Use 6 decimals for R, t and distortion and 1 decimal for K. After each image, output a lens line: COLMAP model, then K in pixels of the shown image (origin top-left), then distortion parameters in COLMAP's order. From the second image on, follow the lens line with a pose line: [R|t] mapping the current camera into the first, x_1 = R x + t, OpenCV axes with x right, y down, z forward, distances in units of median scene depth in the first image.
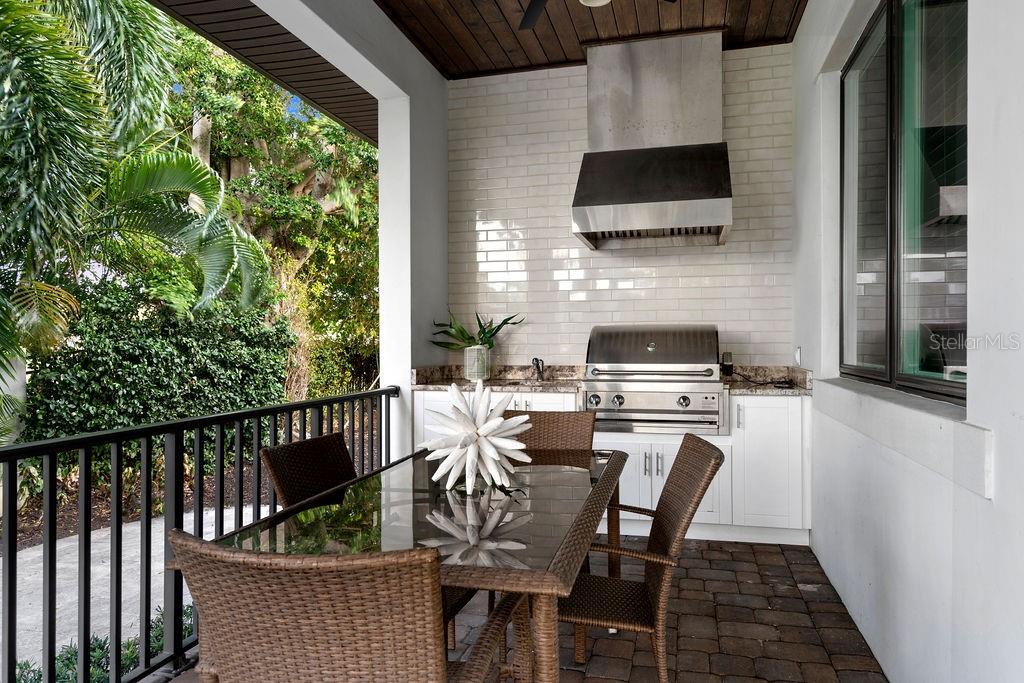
lens RADIAL K [[670.0, 0, 512.0], [0, 670.0, 341.5], [0, 0, 1]] dist [0.002120, -0.000957]
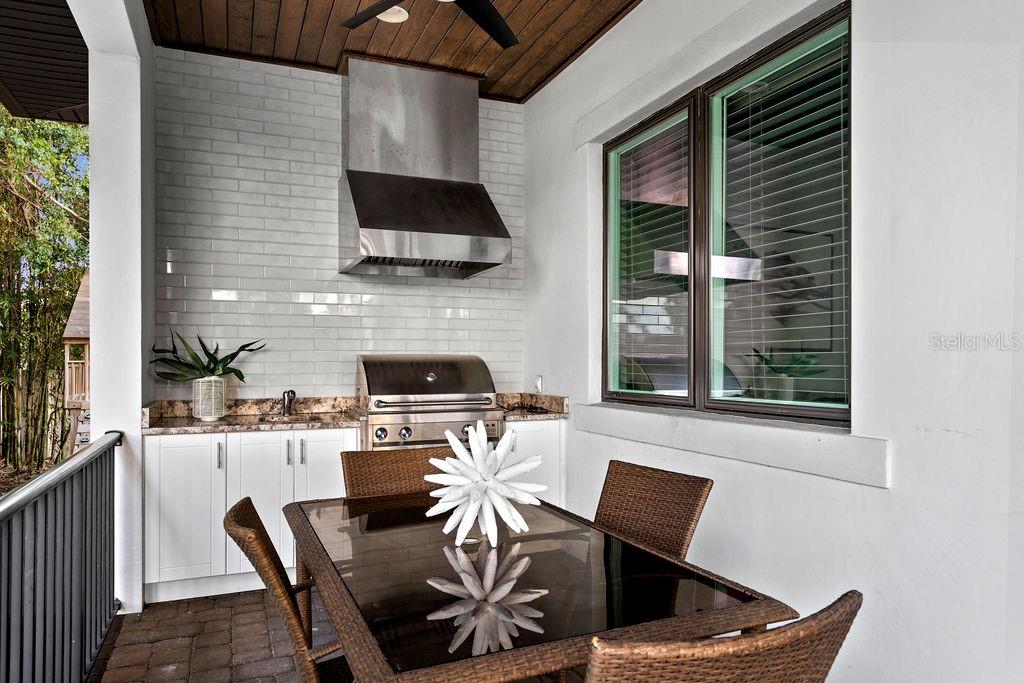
lens RADIAL K [[672.5, 0, 511.3], [0, 672.5, 359.0], [0, 0, 1]] dist [0.001695, -0.000718]
pose [[0.794091, 0.007507, 0.607753, -0.284854], [-0.001081, 0.999940, -0.010939, -0.007479], [-0.607798, 0.008029, 0.794051, 0.122856]]
